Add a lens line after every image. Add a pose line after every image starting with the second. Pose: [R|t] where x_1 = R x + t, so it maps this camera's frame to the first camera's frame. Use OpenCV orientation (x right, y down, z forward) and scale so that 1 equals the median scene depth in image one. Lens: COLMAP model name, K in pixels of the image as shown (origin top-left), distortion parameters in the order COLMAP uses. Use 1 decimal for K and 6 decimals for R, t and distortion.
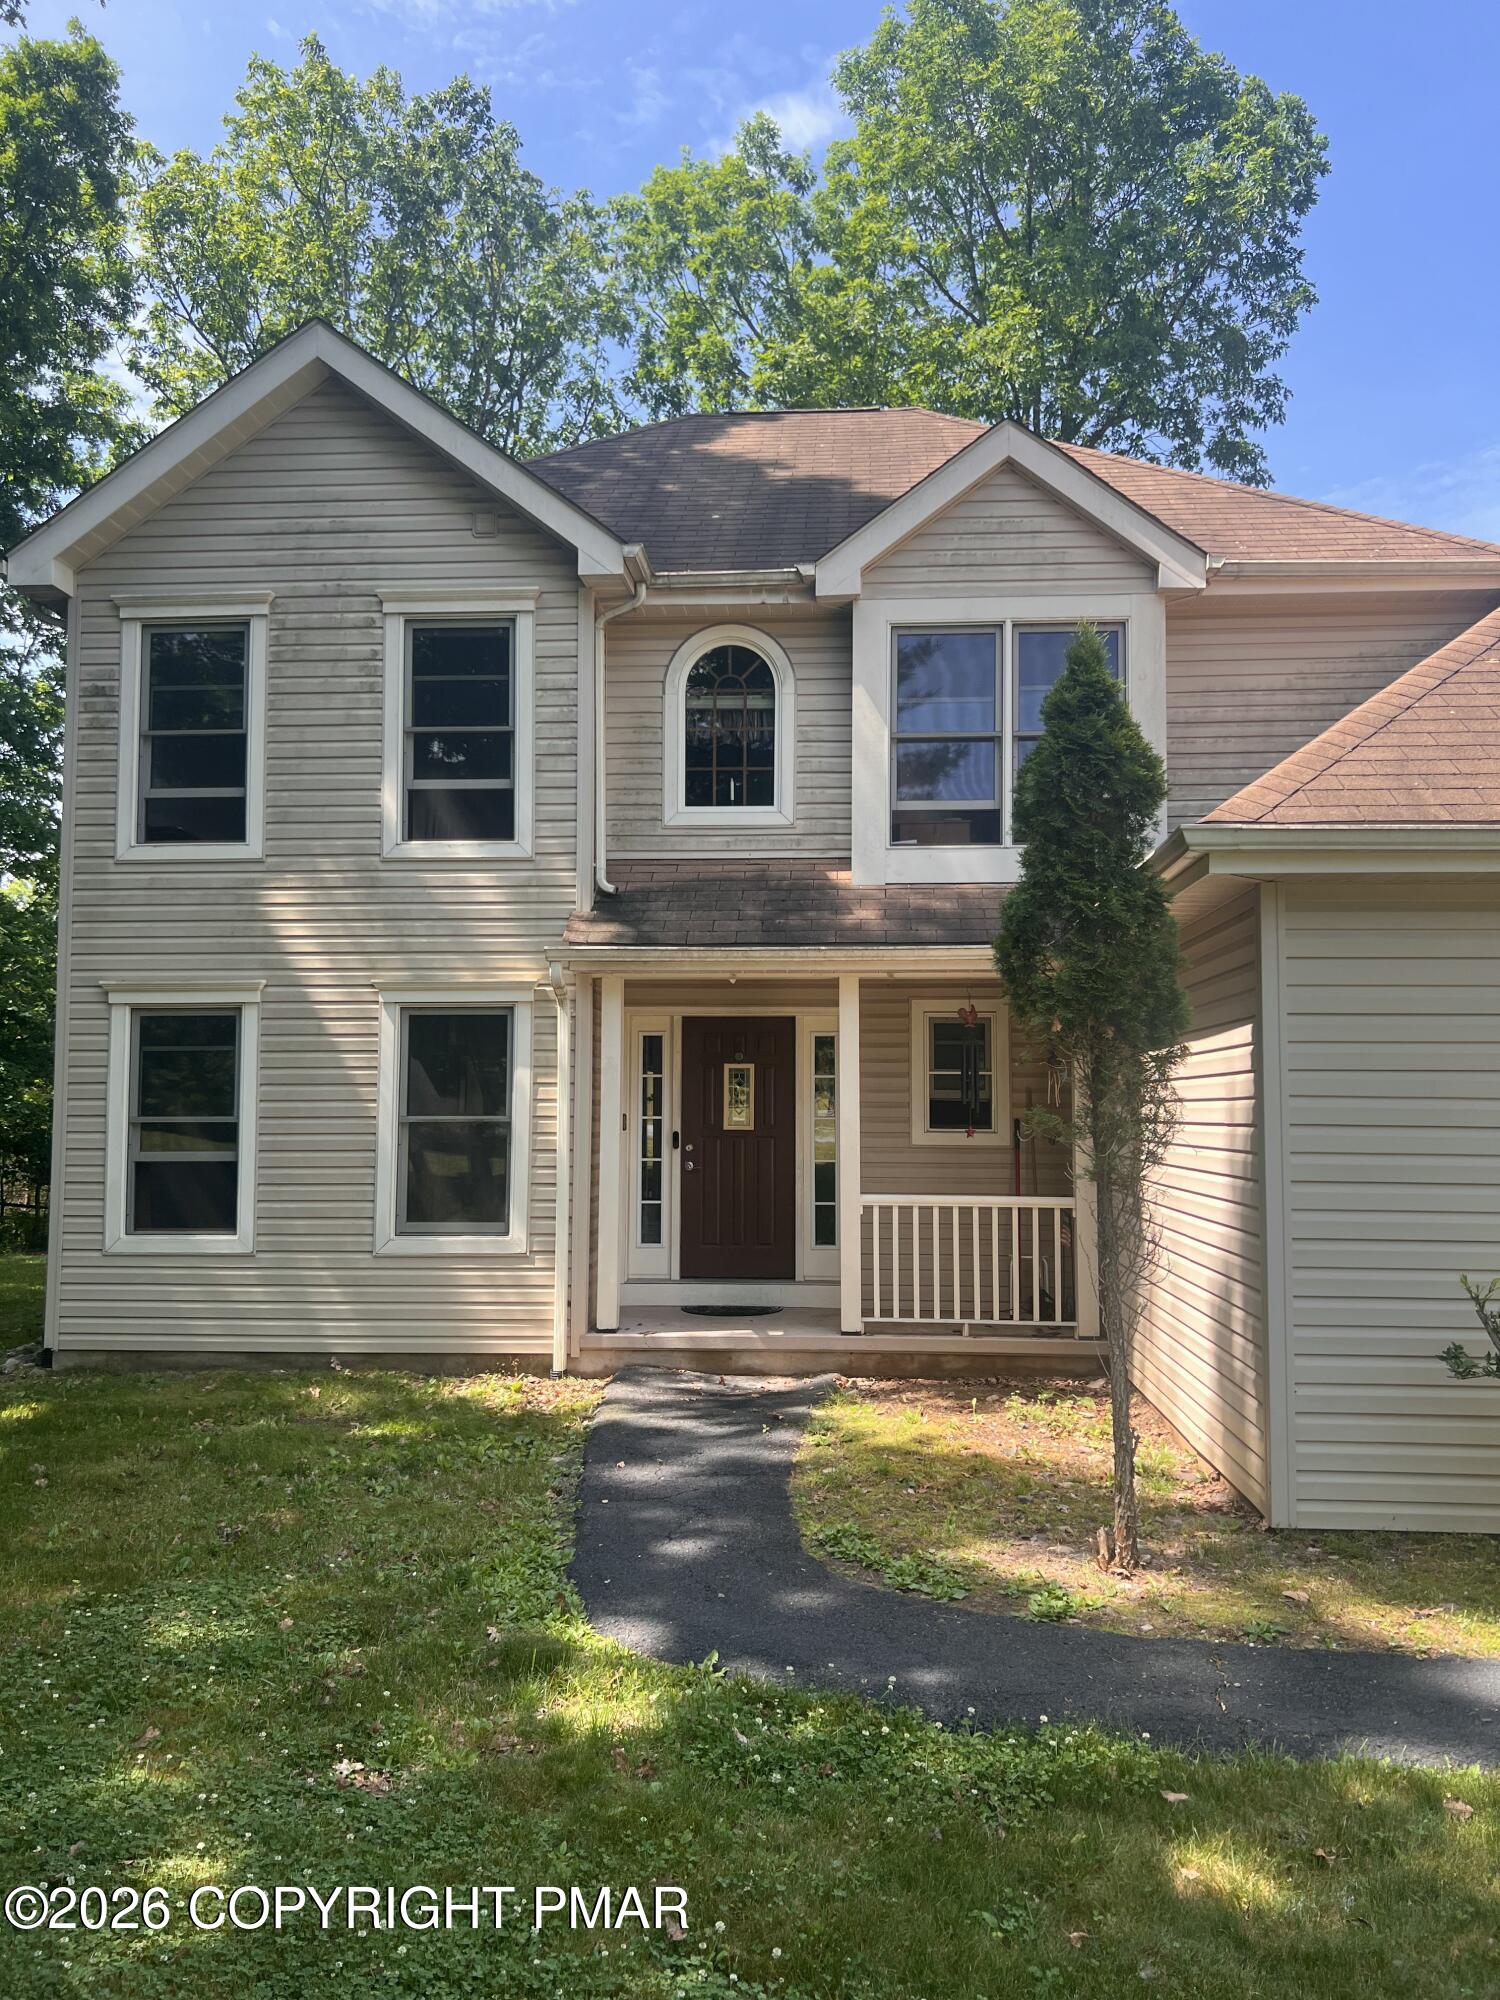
lens RADIAL K [[1525.8, 0, 750.0], [0, 1525.8, 1000.0], [0, 0, 1]] dist [0.102940, -0.228535]
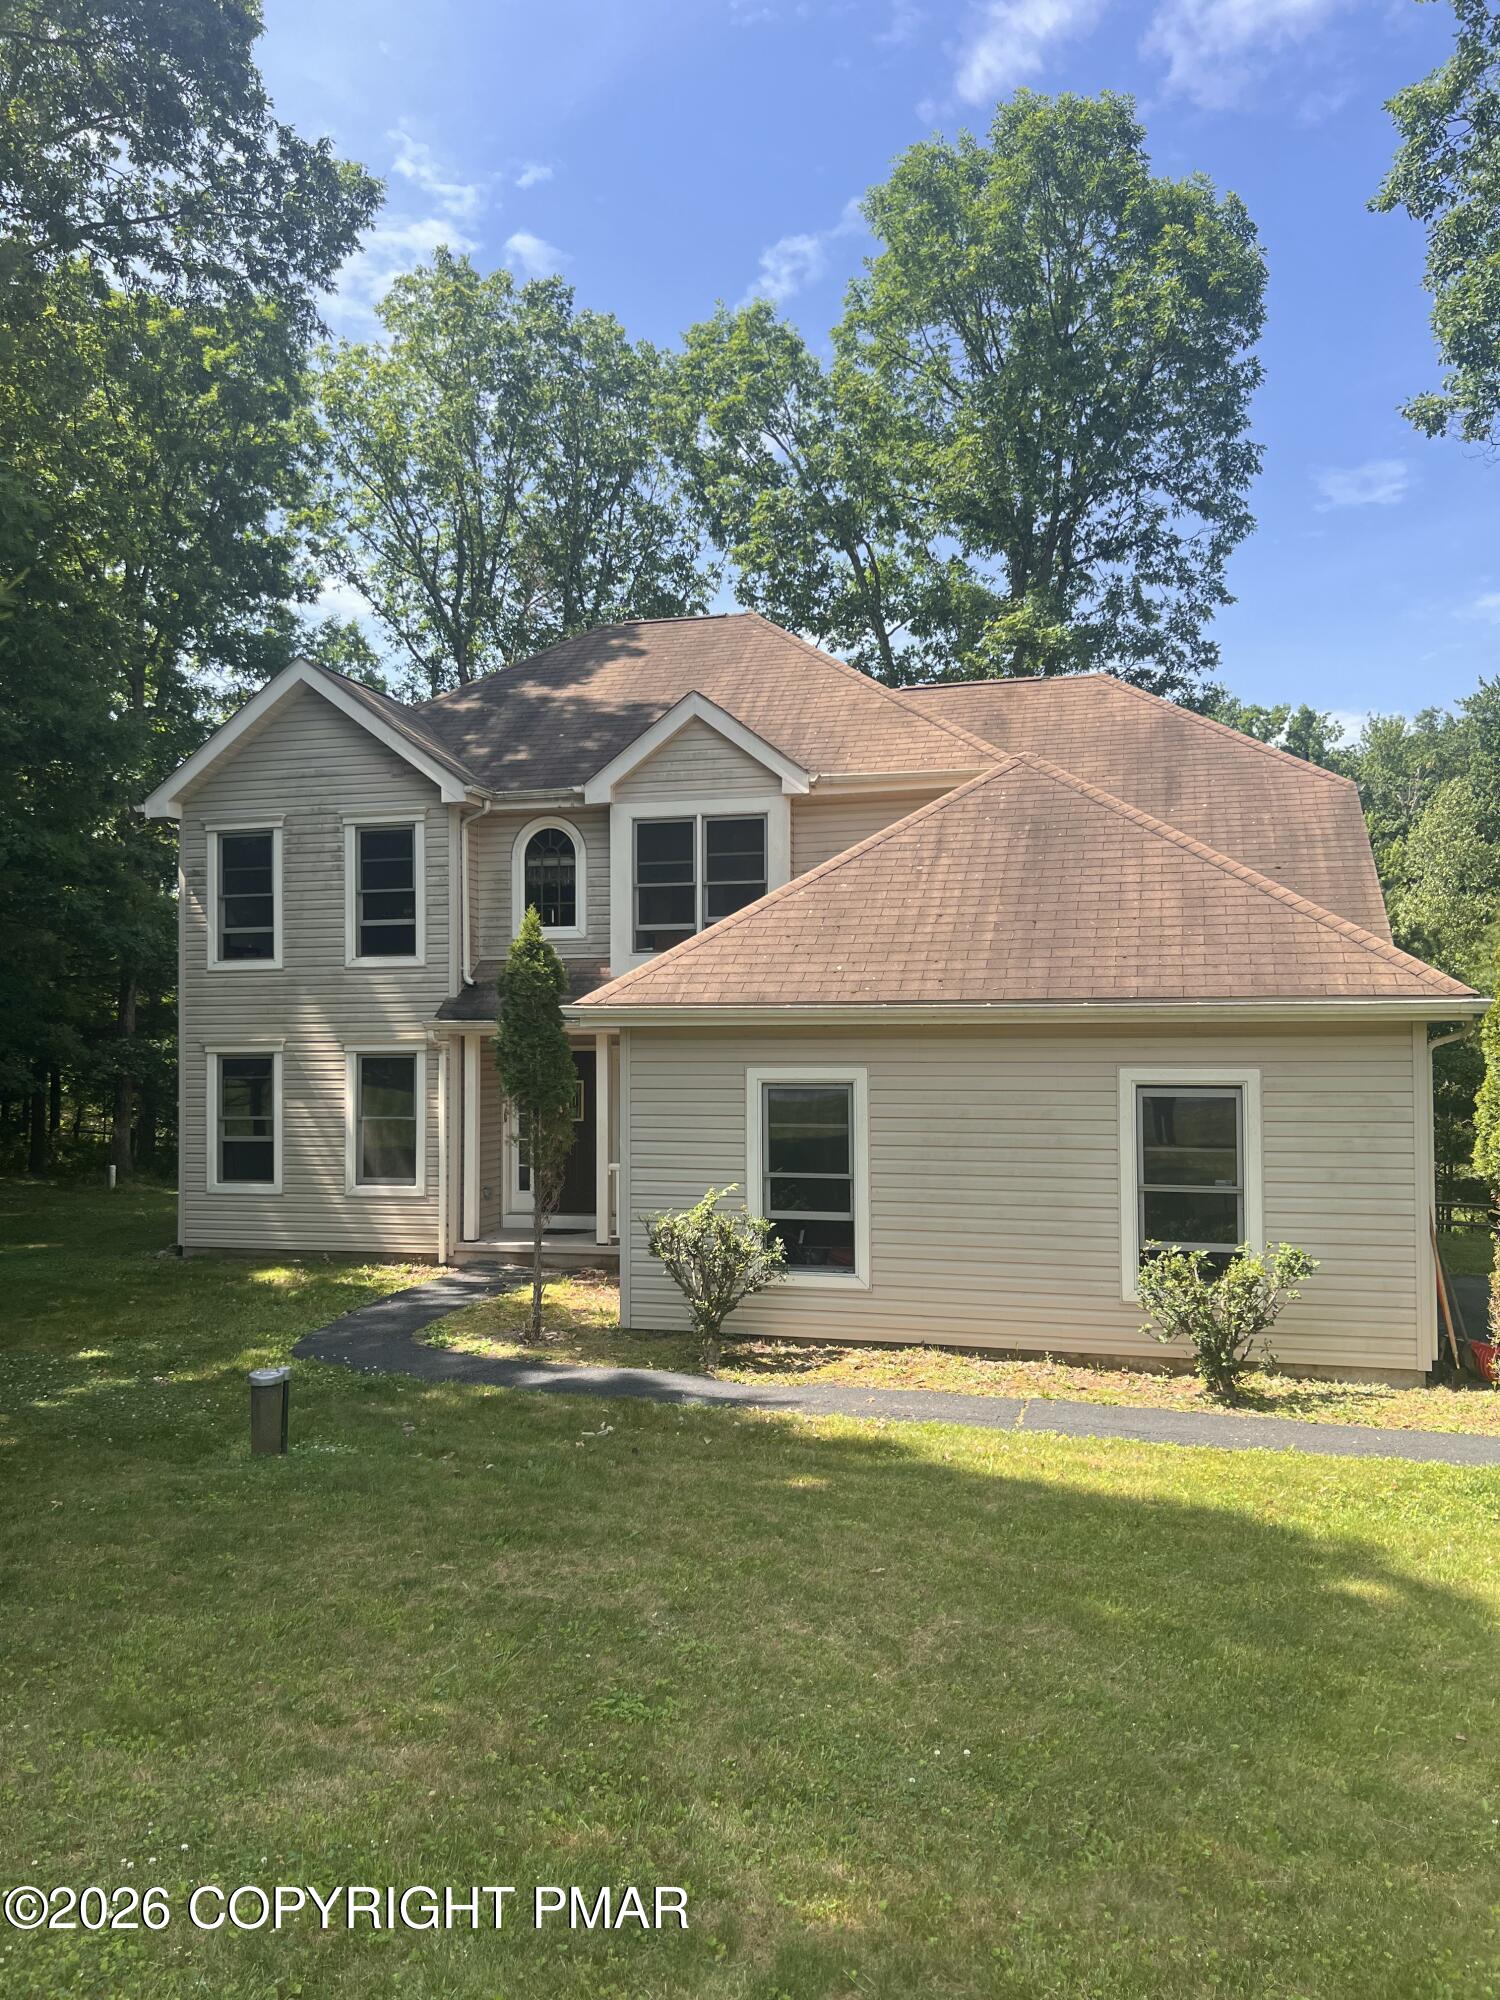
lens RADIAL K [[1525.8, 0, 750.0], [0, 1525.8, 1000.0], [0, 0, 1]] dist [0.102940, -0.228535]
pose [[0.979828, -0.015316, -0.199253, 0.549845], [0.024216, 0.998811, 0.042305, -0.117702], [0.198368, -0.046277, 0.979034, -0.602672]]
